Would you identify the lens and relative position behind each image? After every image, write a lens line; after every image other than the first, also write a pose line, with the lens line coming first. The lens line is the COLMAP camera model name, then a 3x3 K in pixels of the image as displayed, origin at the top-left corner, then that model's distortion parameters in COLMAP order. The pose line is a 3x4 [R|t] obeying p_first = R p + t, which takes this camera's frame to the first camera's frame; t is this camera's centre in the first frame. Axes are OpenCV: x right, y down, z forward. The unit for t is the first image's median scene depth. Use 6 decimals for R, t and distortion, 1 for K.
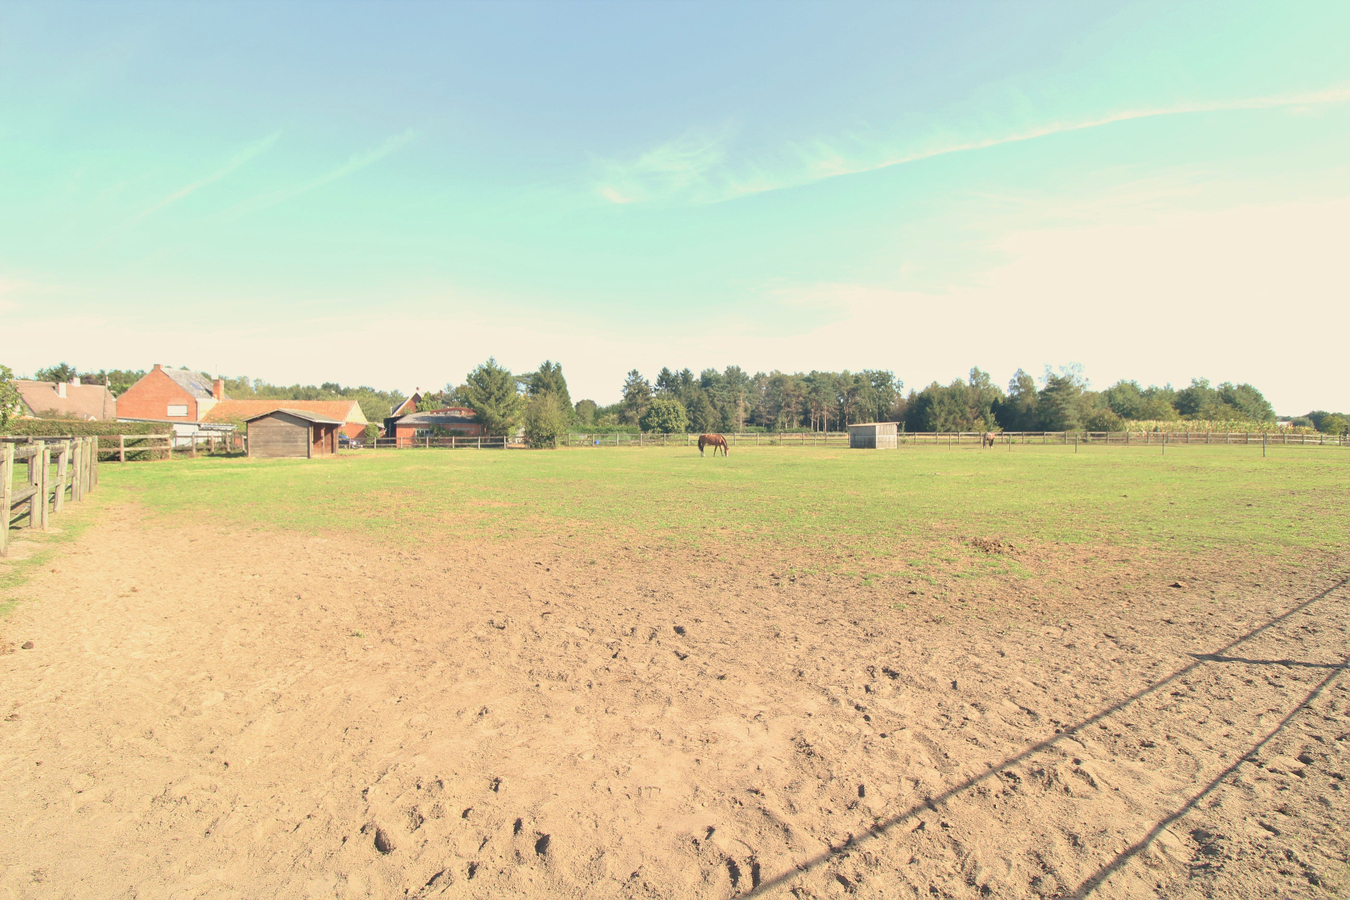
lens RADIAL K [[663.4, 0, 679.8], [0, 663.4, 444.4], [0, 0, 1]] dist [-0.004776, -0.007478]
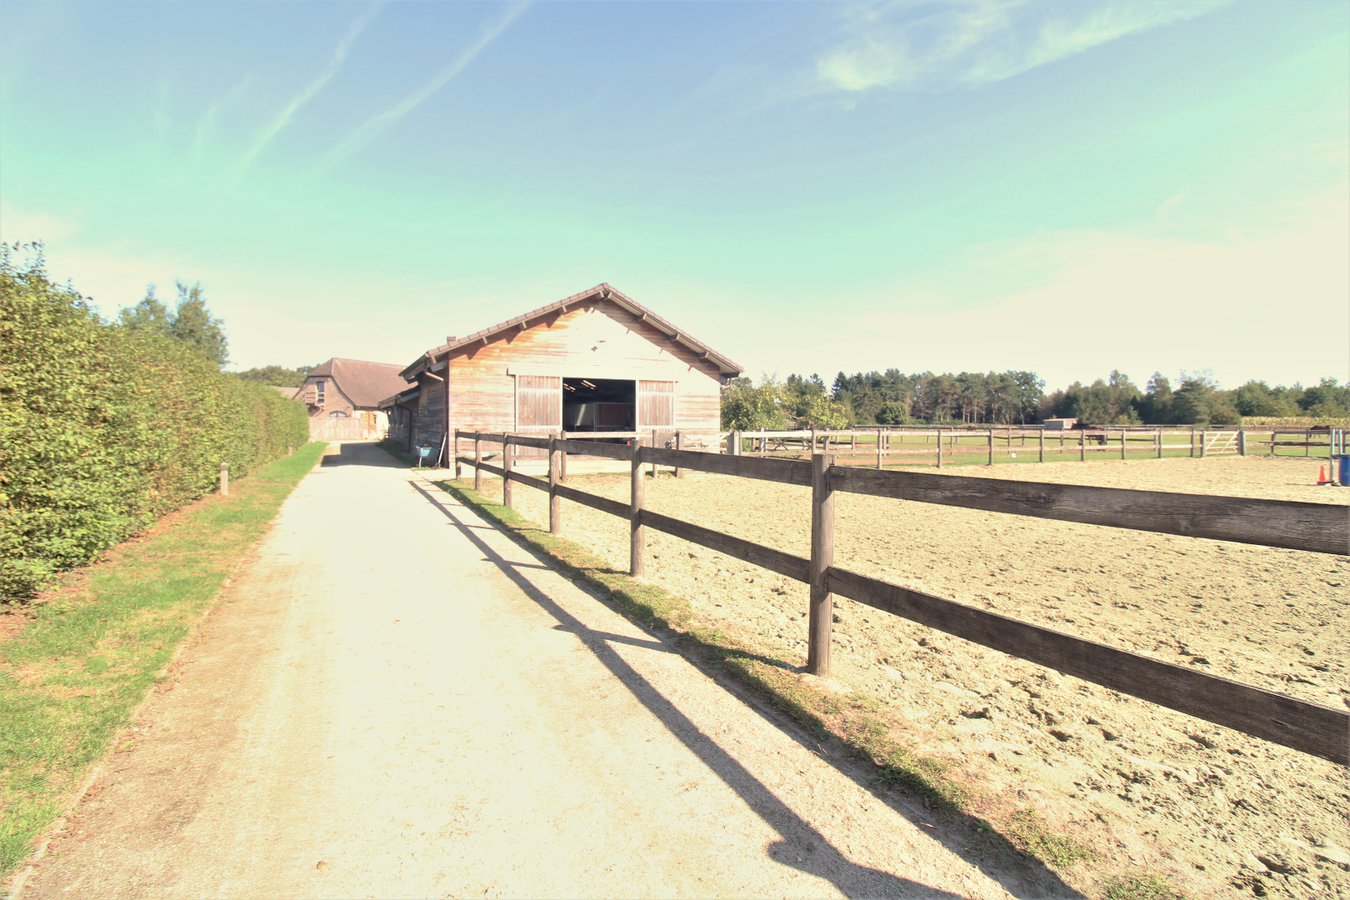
lens RADIAL K [[633.4, 0, 667.1], [0, 633.4, 449.4], [0, 0, 1]] dist [-0.016253, -0.004405]
pose [[0.983538, 0.009490, -0.180449, -0.156381], [-0.005327, 0.999709, 0.023544, 0.004919], [0.180620, -0.022195, 0.983302, -0.284909]]
